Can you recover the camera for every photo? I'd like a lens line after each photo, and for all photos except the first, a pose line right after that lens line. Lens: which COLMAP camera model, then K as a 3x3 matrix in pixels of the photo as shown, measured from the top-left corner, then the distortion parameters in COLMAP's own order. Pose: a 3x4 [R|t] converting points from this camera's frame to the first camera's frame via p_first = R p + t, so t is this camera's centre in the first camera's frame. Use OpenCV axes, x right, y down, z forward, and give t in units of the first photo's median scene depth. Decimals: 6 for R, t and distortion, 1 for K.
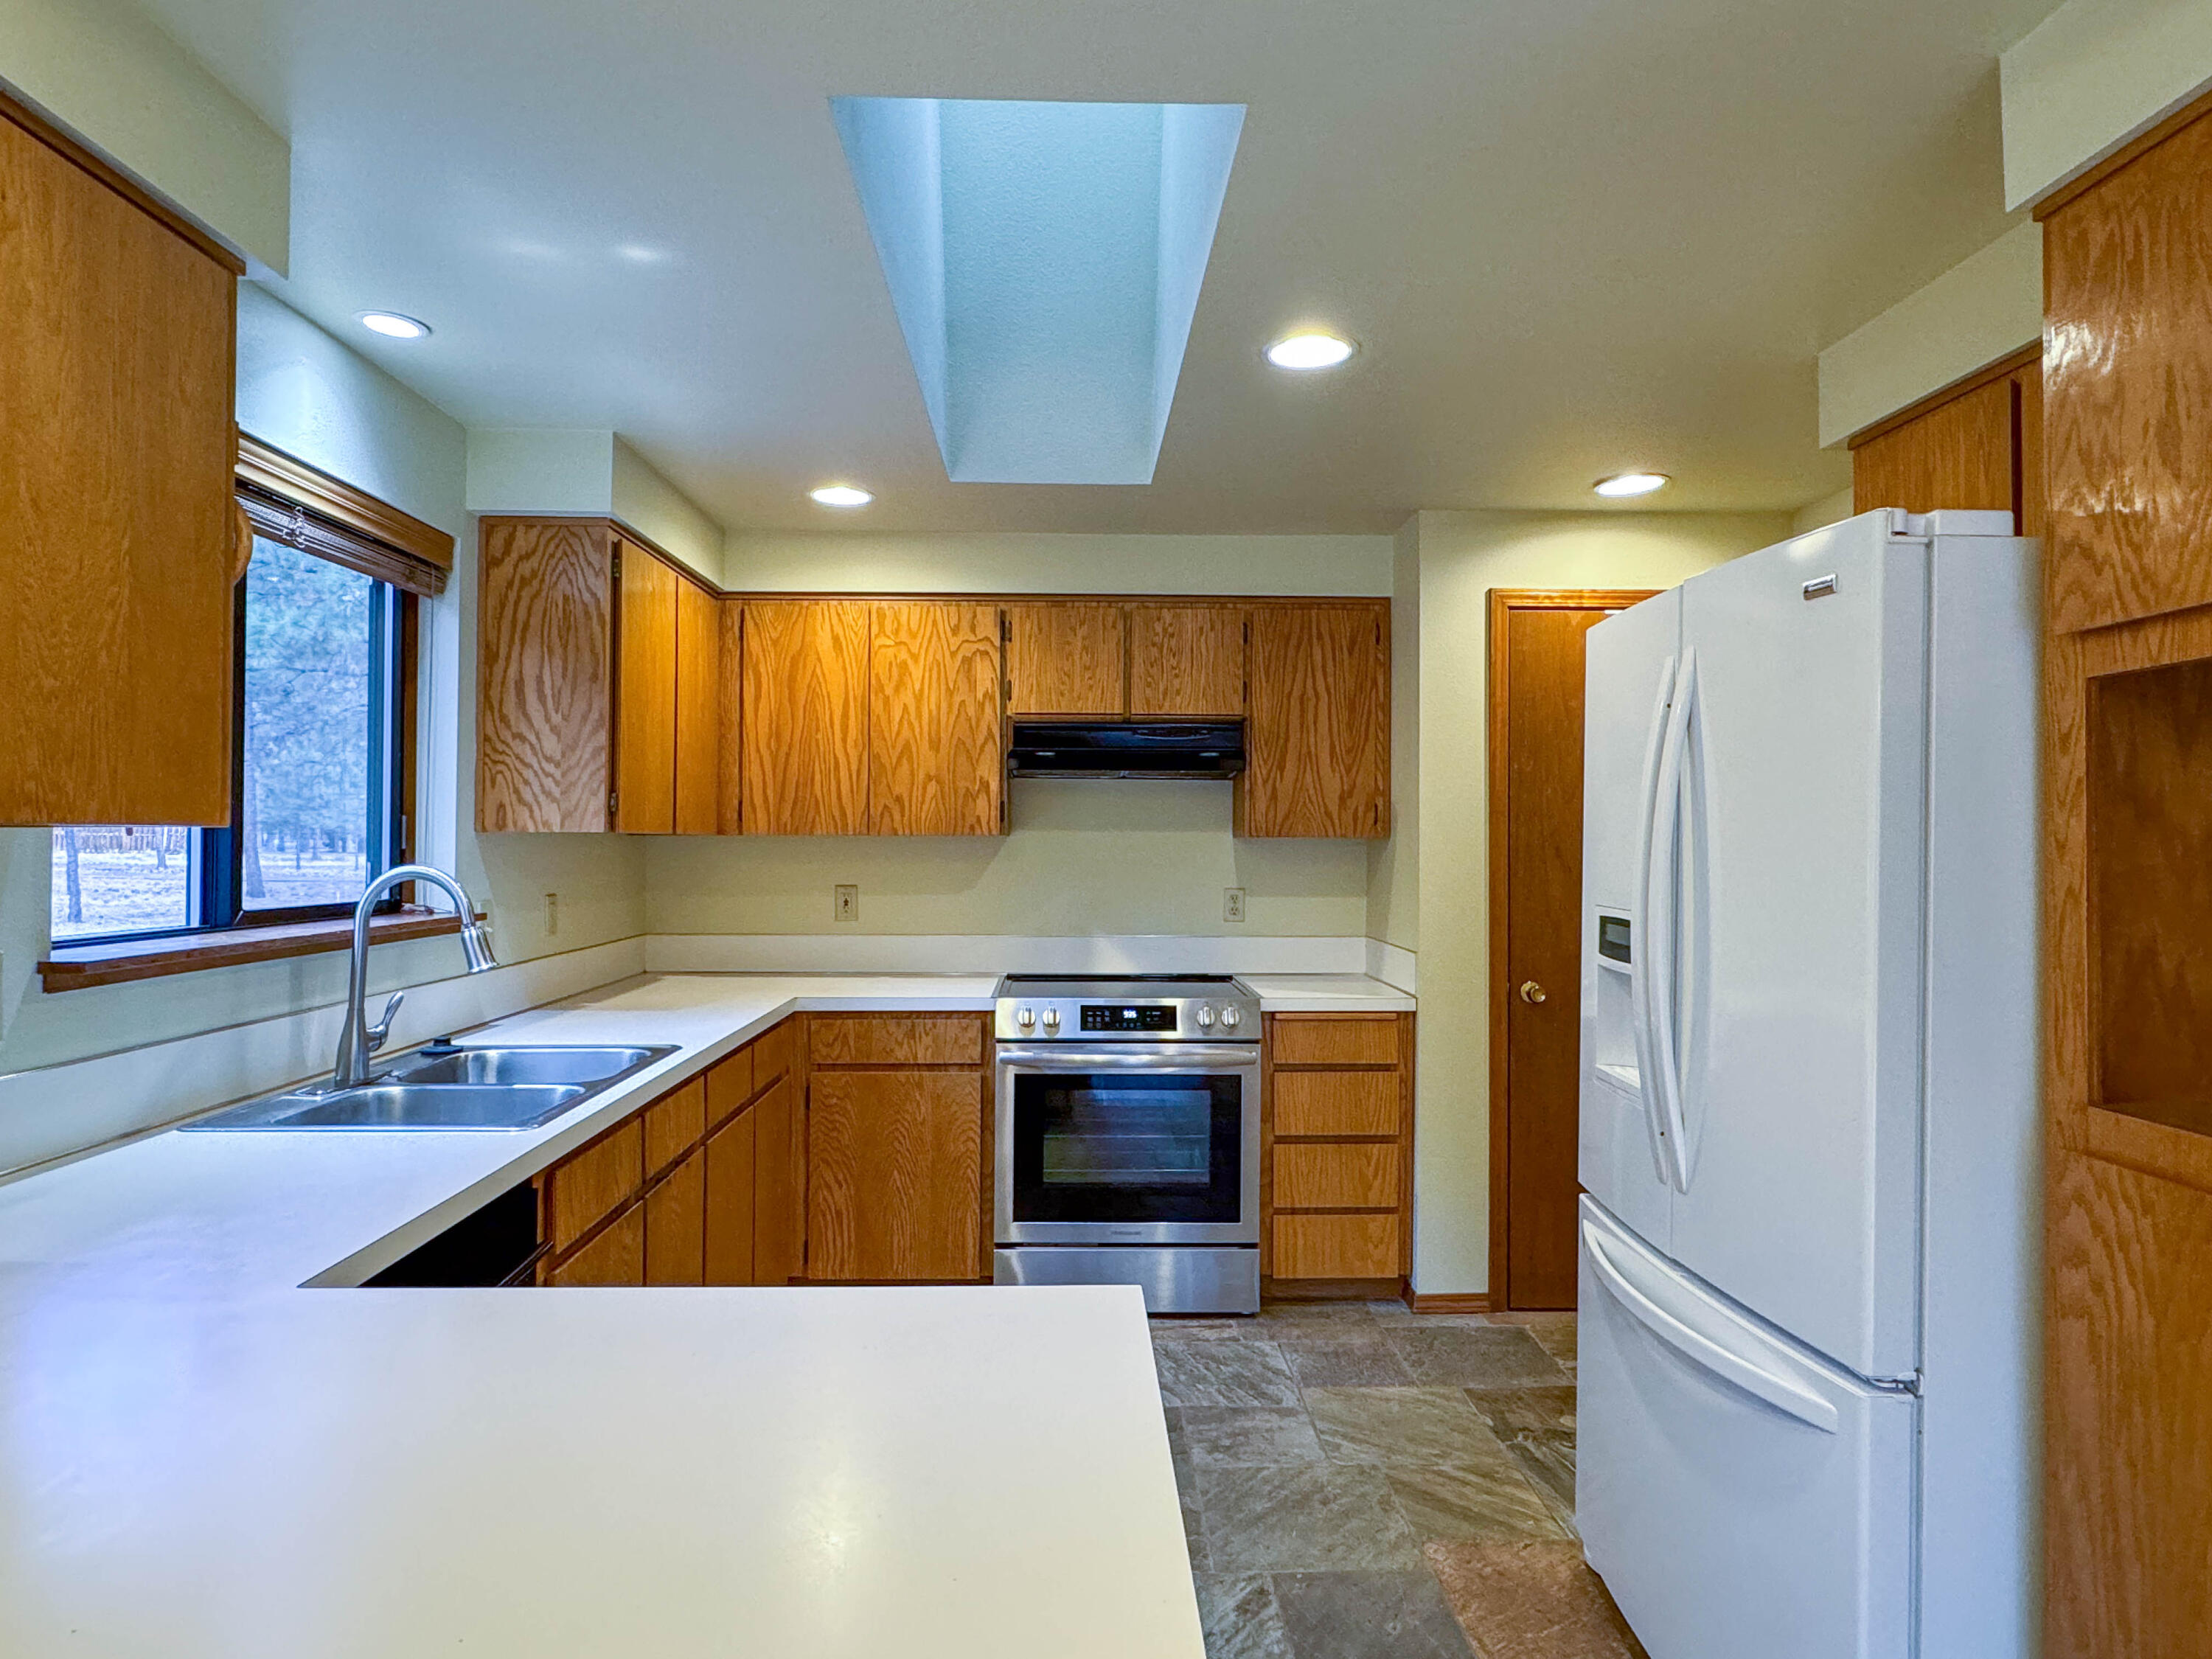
lens RADIAL K [[1291.1, 0, 1095.0], [0, 1291.1, 826.9], [0, 0, 1]] dist [-0.007043, -0.000508]
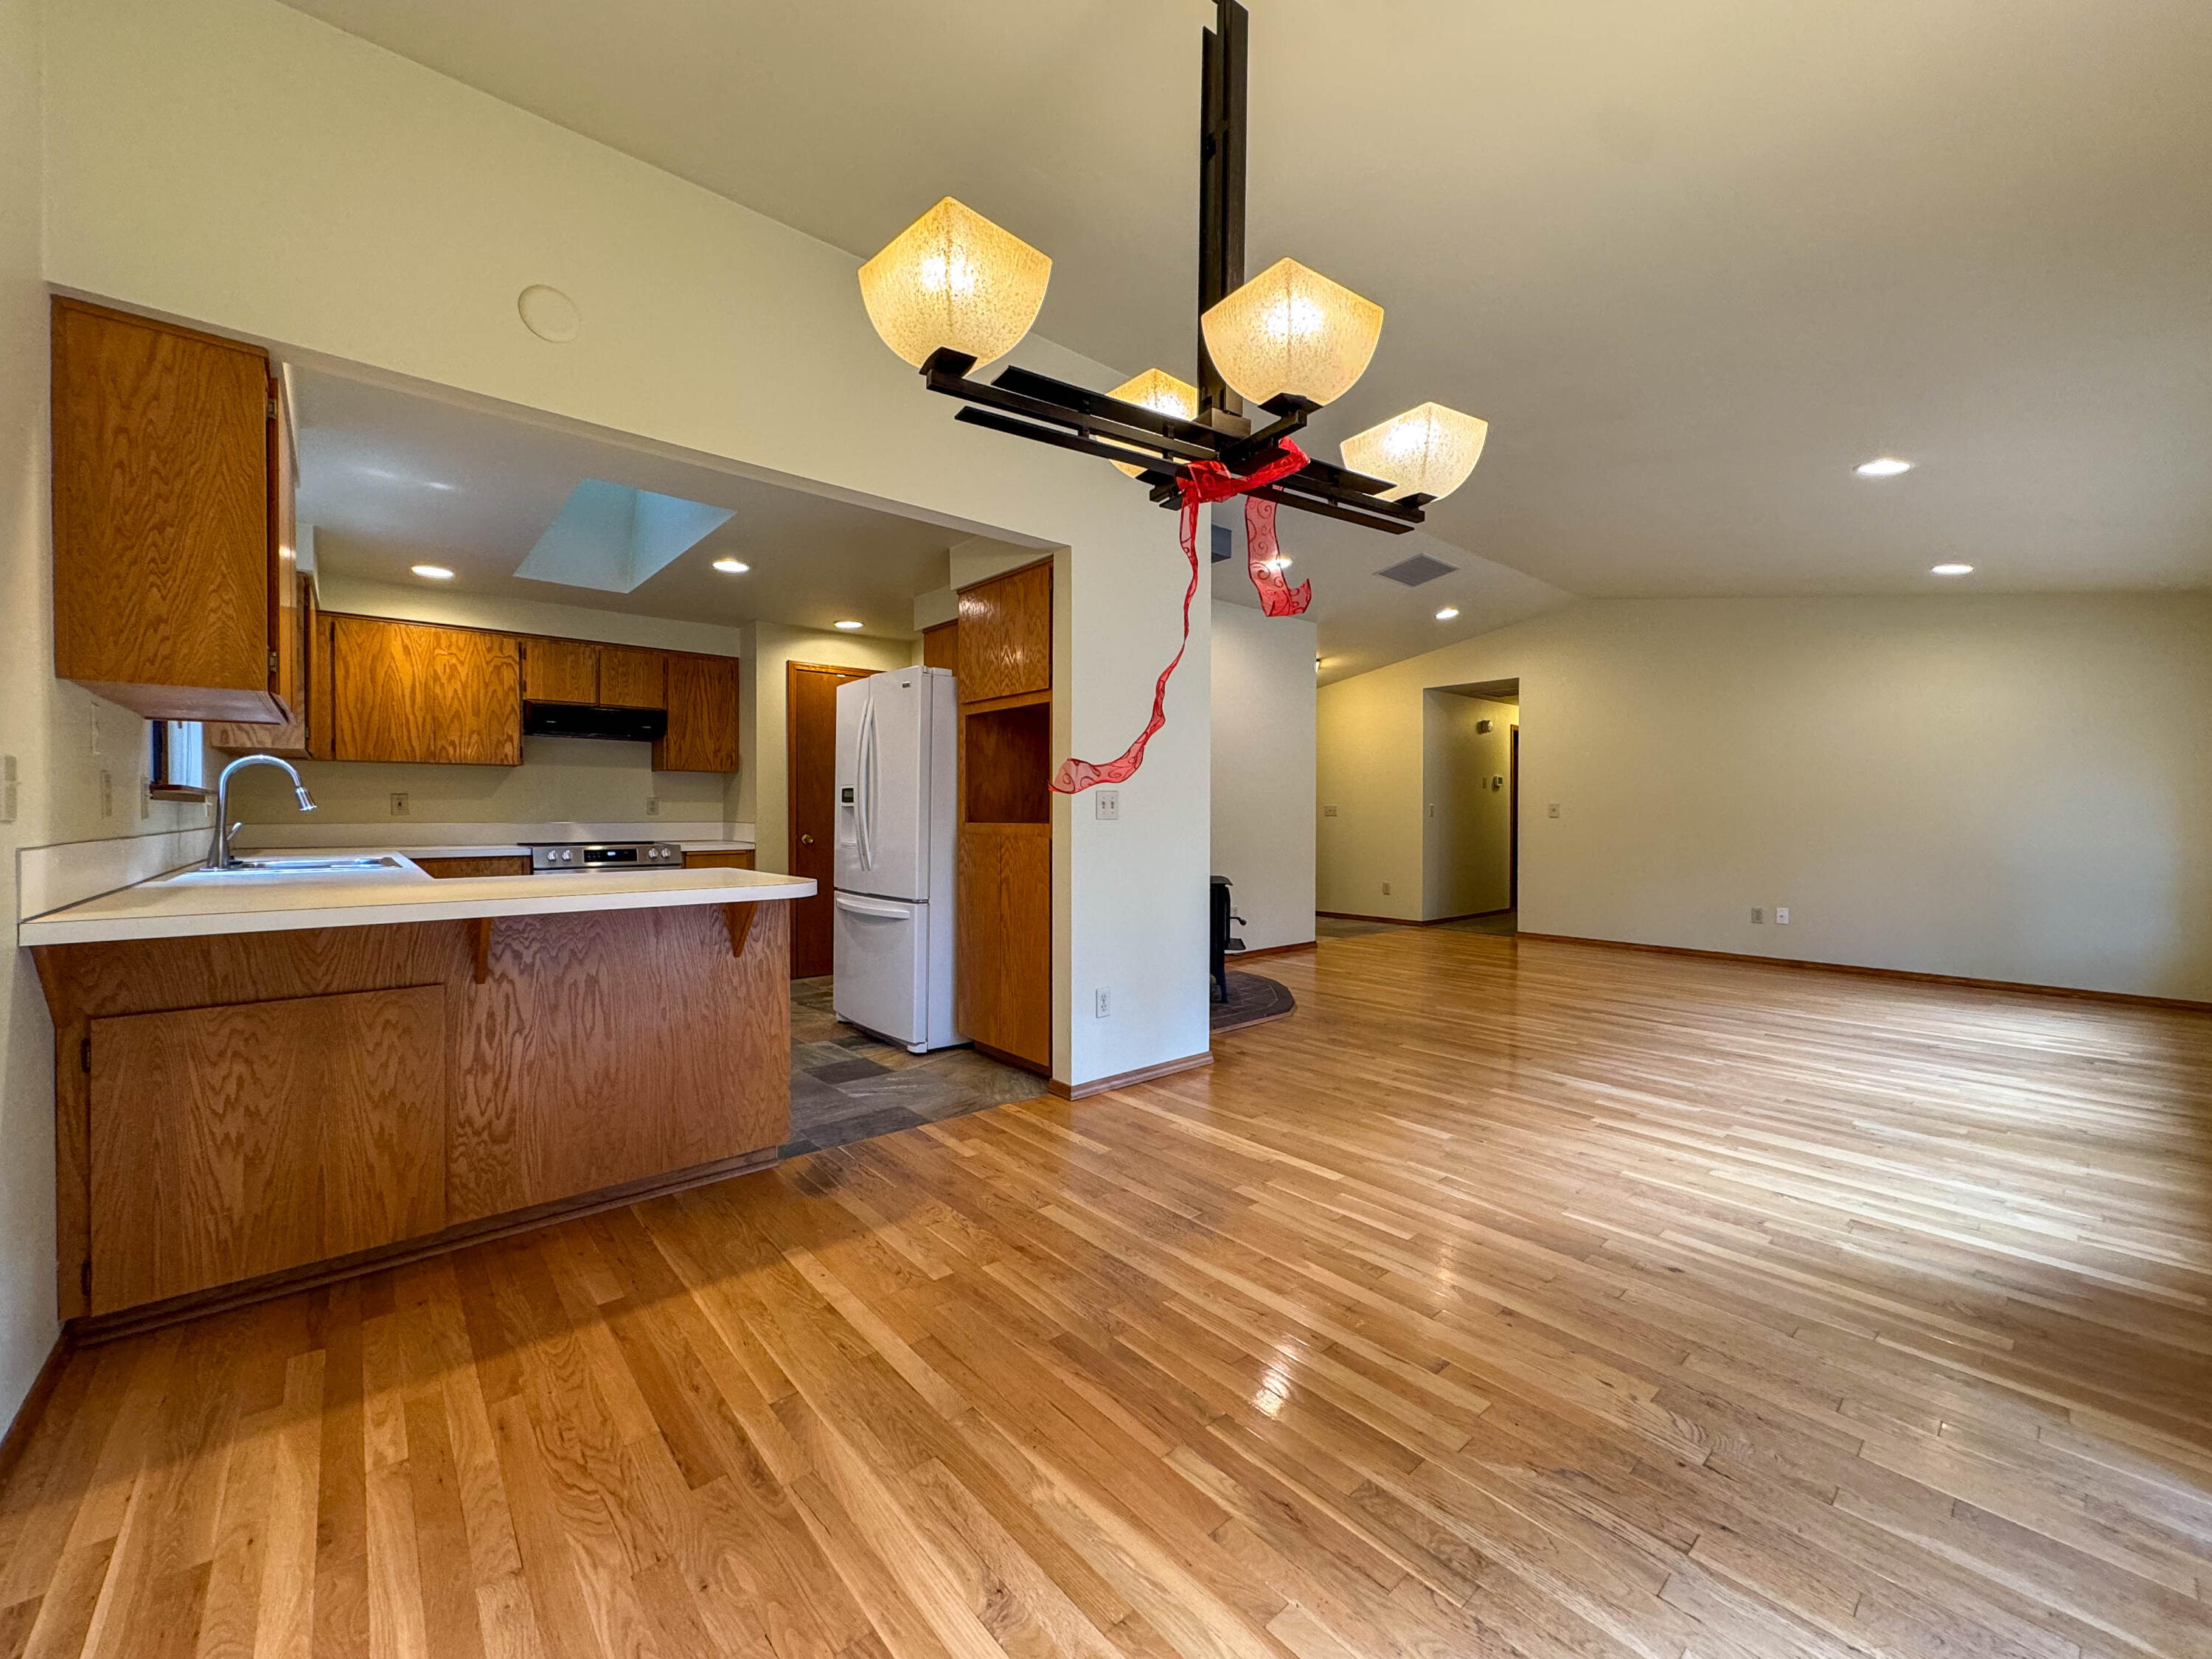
lens RADIAL K [[897.9, 0, 1096.2], [0, 897.9, 826.7], [0, 0, 1]] dist [-0.000041, -0.001008]
pose [[0.779196, -0.009666, 0.626706, -0.236520], [-0.007301, 0.999673, 0.024496, 0.057099], [-0.626738, -0.023663, 0.778871, -0.511822]]
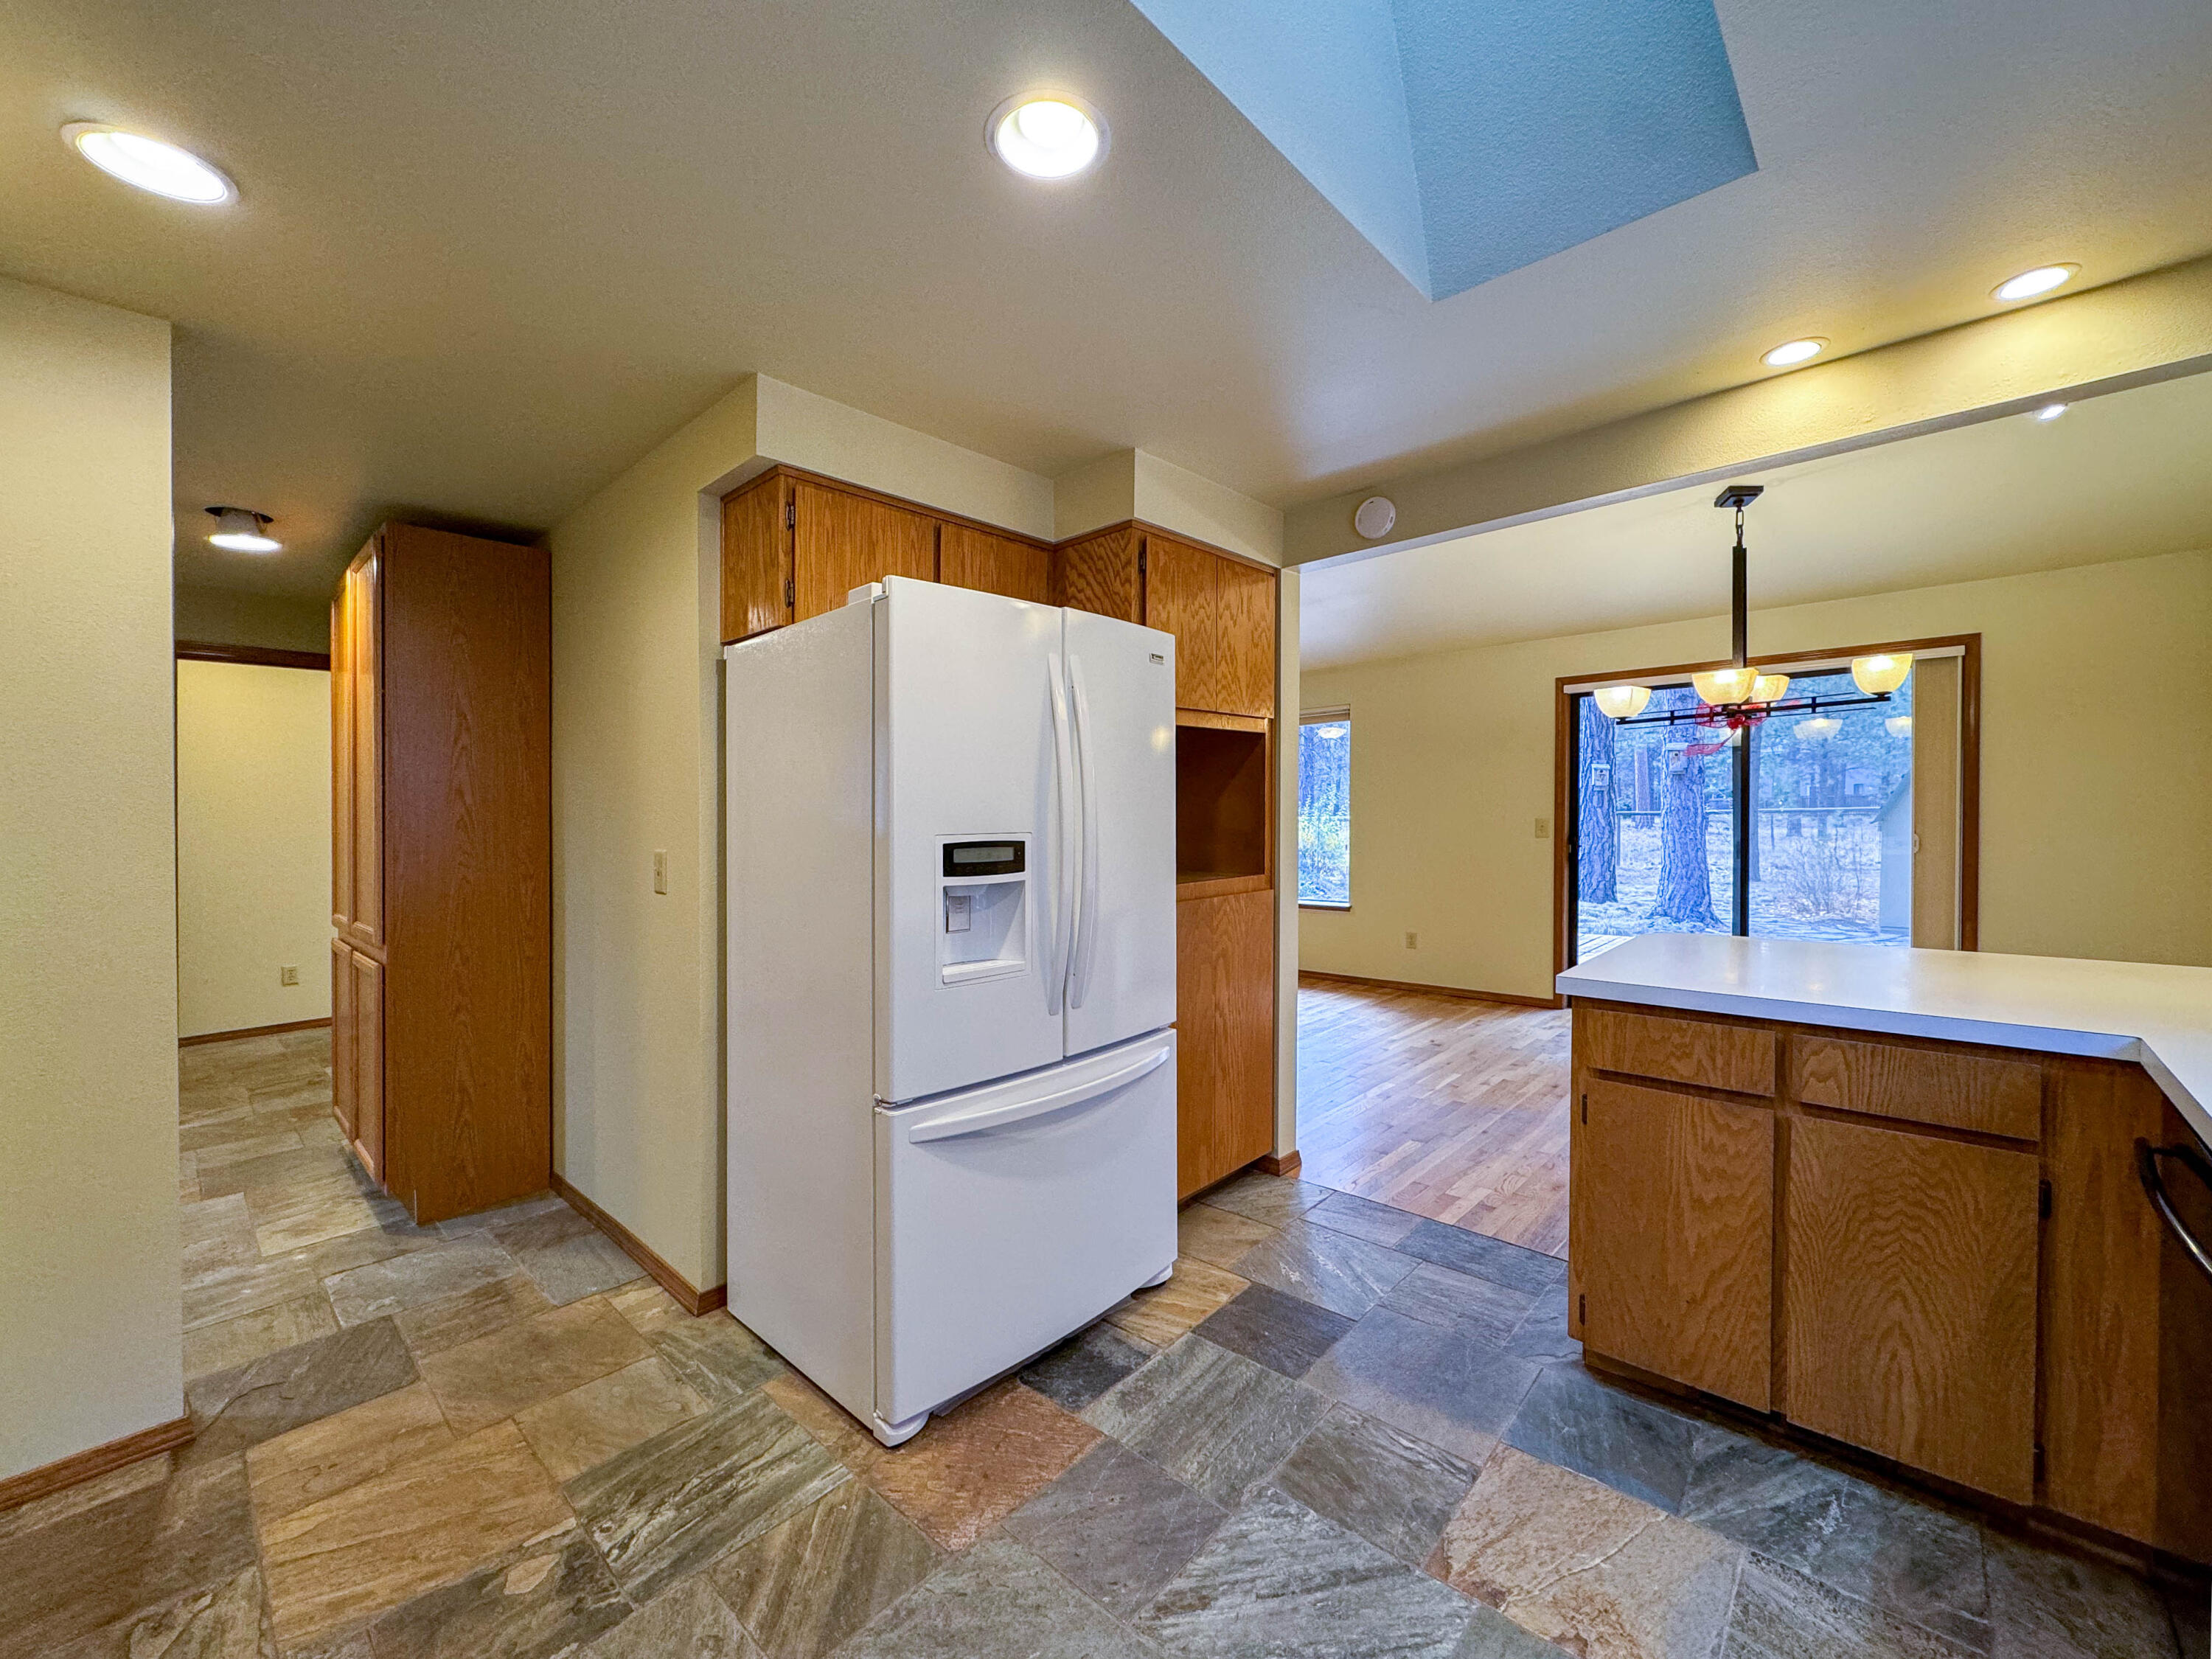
lens RADIAL K [[897.9, 0, 1104.4], [0, 897.9, 849.6], [0, 0, 1]] dist [-0.000041, -0.001008]
pose [[-0.725059, -0.016461, 0.688490, -0.147039], [0.006375, 0.999511, 0.030612, 0.031498], [-0.688657, 0.026585, -0.724600, 0.835443]]
